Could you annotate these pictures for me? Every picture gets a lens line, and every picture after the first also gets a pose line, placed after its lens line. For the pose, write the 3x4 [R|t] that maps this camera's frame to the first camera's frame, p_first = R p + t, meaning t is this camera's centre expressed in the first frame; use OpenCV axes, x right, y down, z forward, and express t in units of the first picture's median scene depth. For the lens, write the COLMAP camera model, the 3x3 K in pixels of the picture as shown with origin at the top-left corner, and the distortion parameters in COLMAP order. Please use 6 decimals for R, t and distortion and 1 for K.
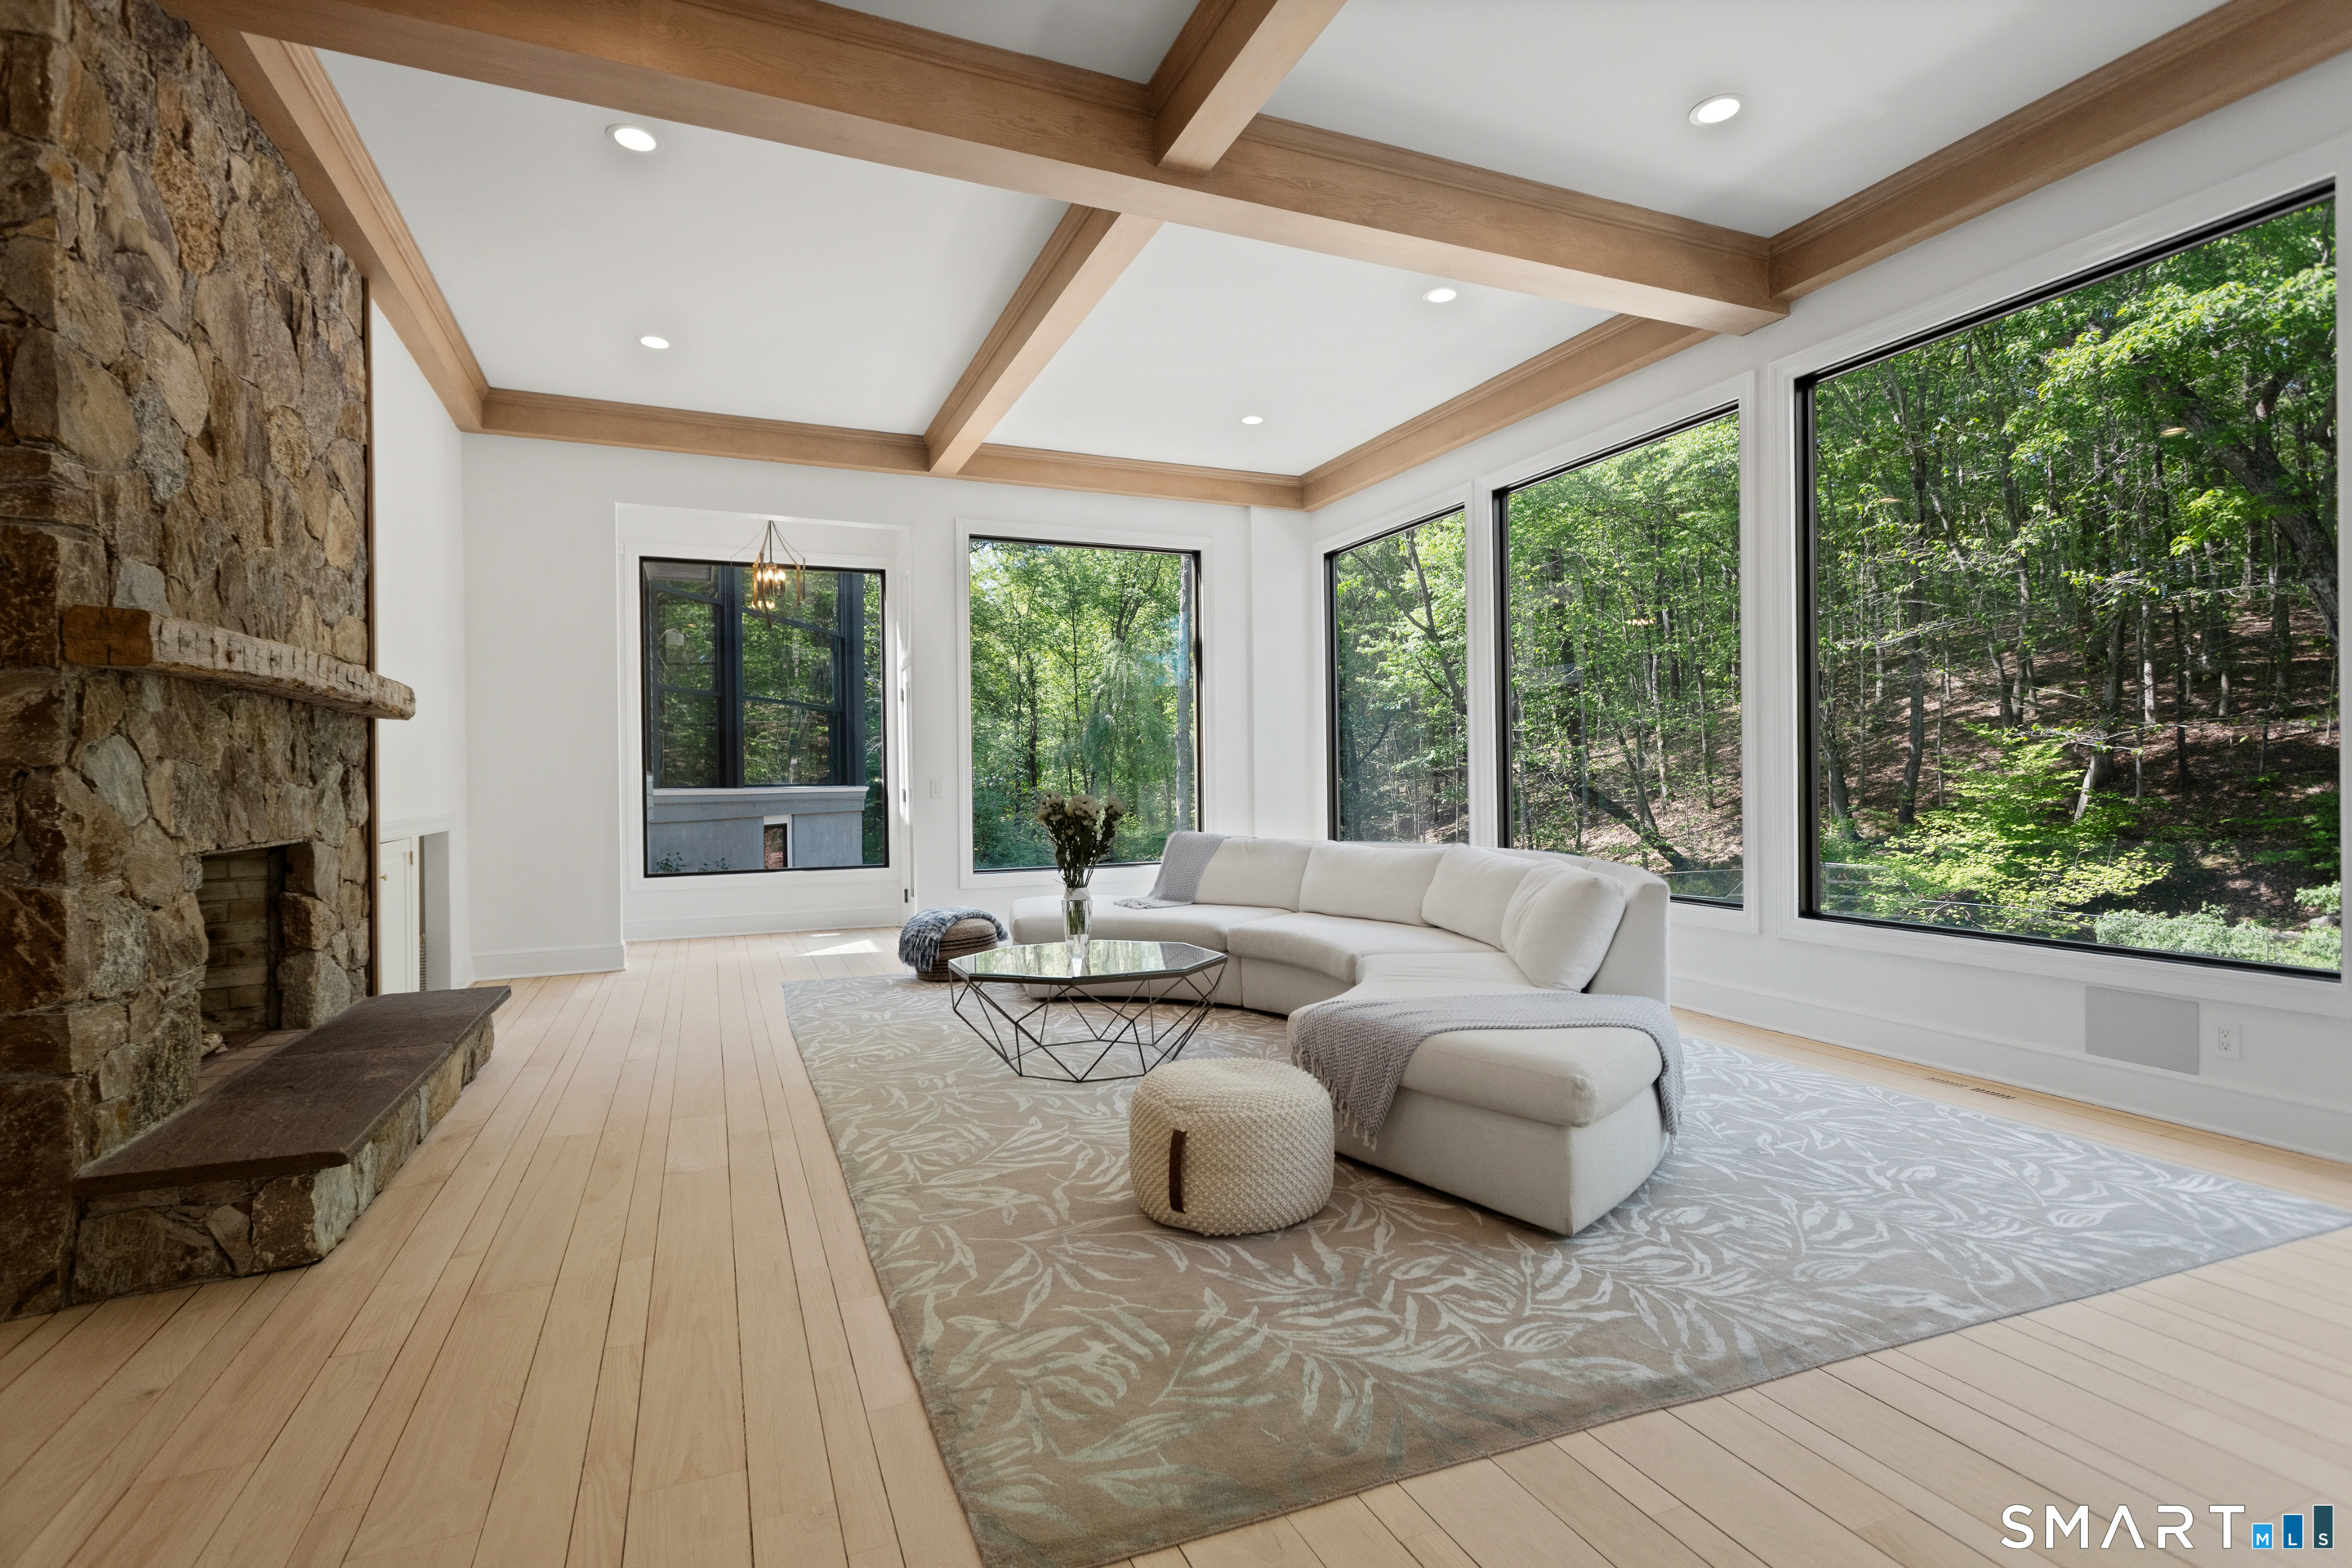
lens RADIAL K [[1127.4, 0, 1167.9], [0, 1127.4, 783.6], [0, 0, 1]] dist [0.004682, 0.001948]
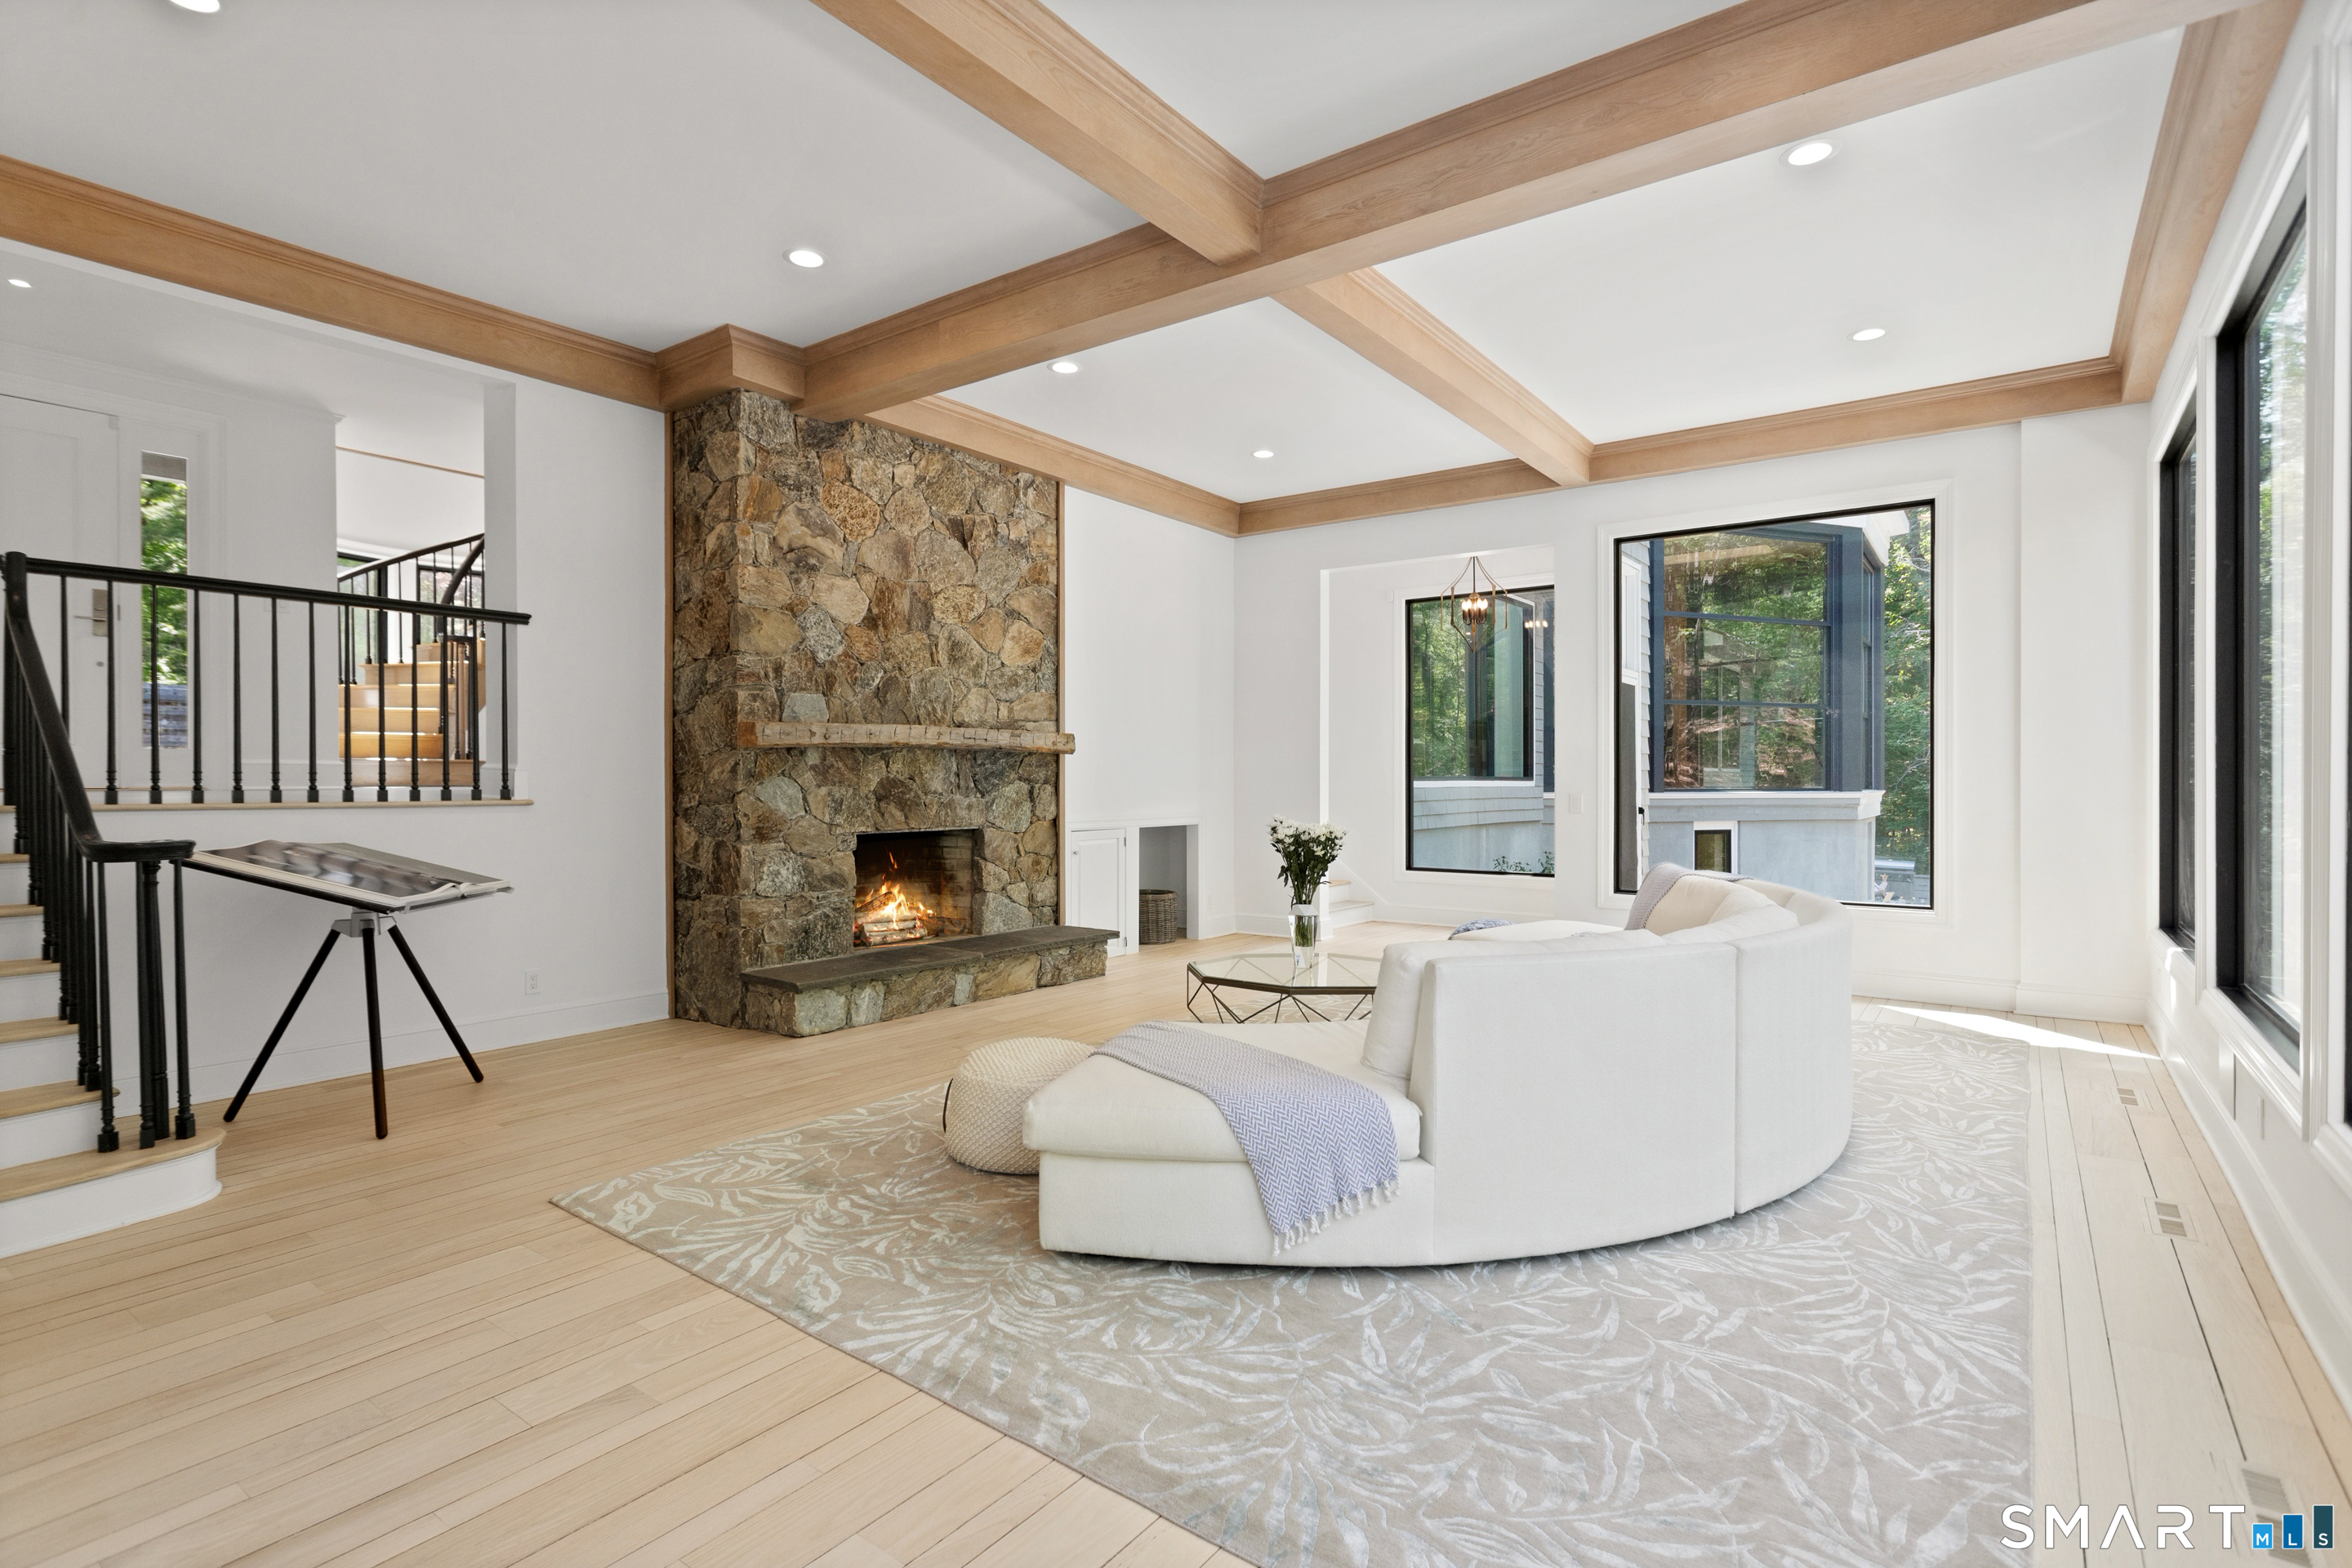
lens RADIAL K [[1127.4, 0, 1164.0], [0, 1127.4, 782.3], [0, 0, 1]] dist [0.004682, 0.001948]
pose [[0.508985, 0.013298, -0.860673, 1.236256], [-0.008188, 0.999910, 0.010606, -0.057016], [0.860736, 0.001649, 0.509048, 0.500255]]
